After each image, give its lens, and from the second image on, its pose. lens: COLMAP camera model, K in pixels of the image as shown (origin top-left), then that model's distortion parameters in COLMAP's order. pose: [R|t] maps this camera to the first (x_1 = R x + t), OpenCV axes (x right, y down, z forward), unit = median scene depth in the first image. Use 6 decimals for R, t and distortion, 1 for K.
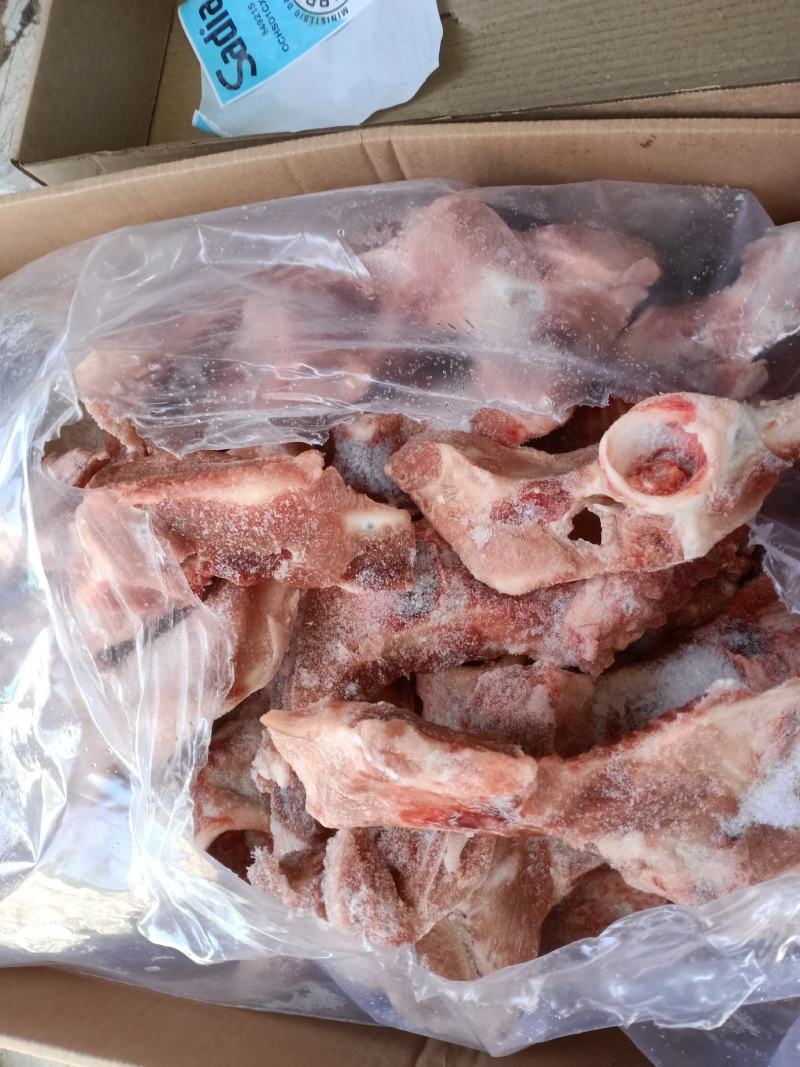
lens RADIAL K [[855.4, 0, 394.1], [0, 855.4, 560.0], [0, 0, 1]] dist [0.085617, -0.234955]
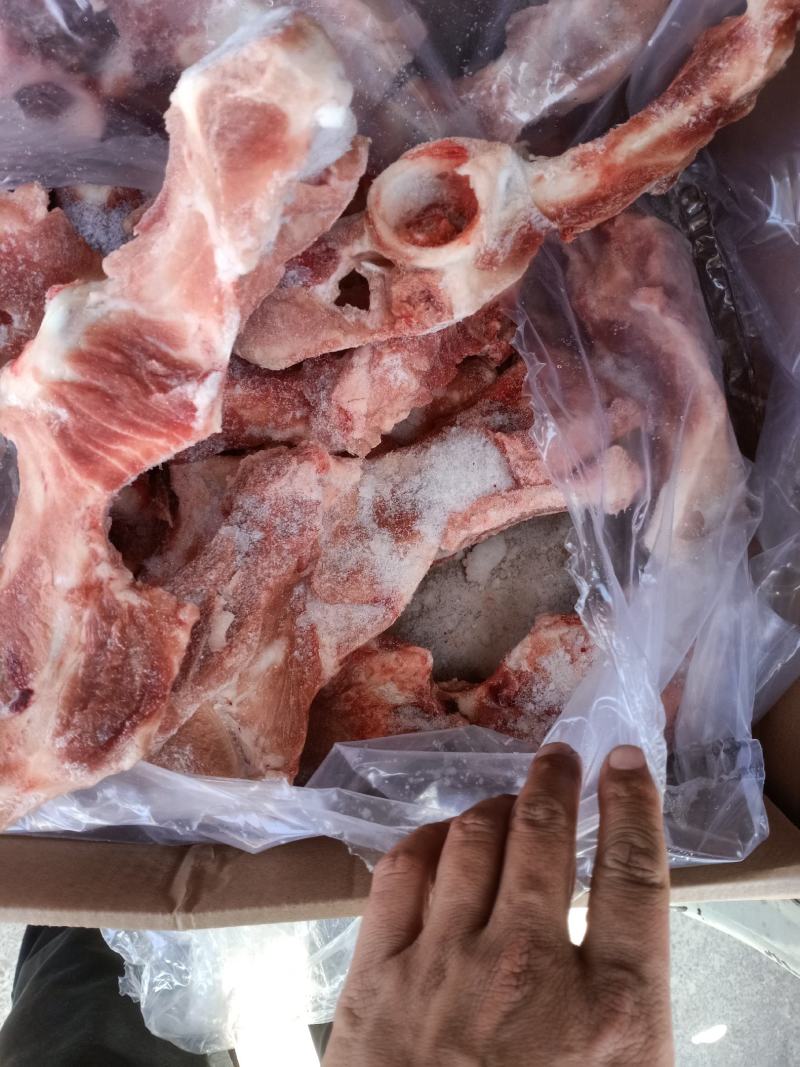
lens RADIAL K [[855.2, 0, 403.5], [0, 855.2, 546.9], [0, 0, 1]] dist [0.093787, -0.221629]
pose [[0.956055, -0.033136, 0.291307, -0.006663], [-0.004867, 0.991662, 0.128775, 0.115018], [-0.293145, -0.124534, 0.947922, 0.059697]]
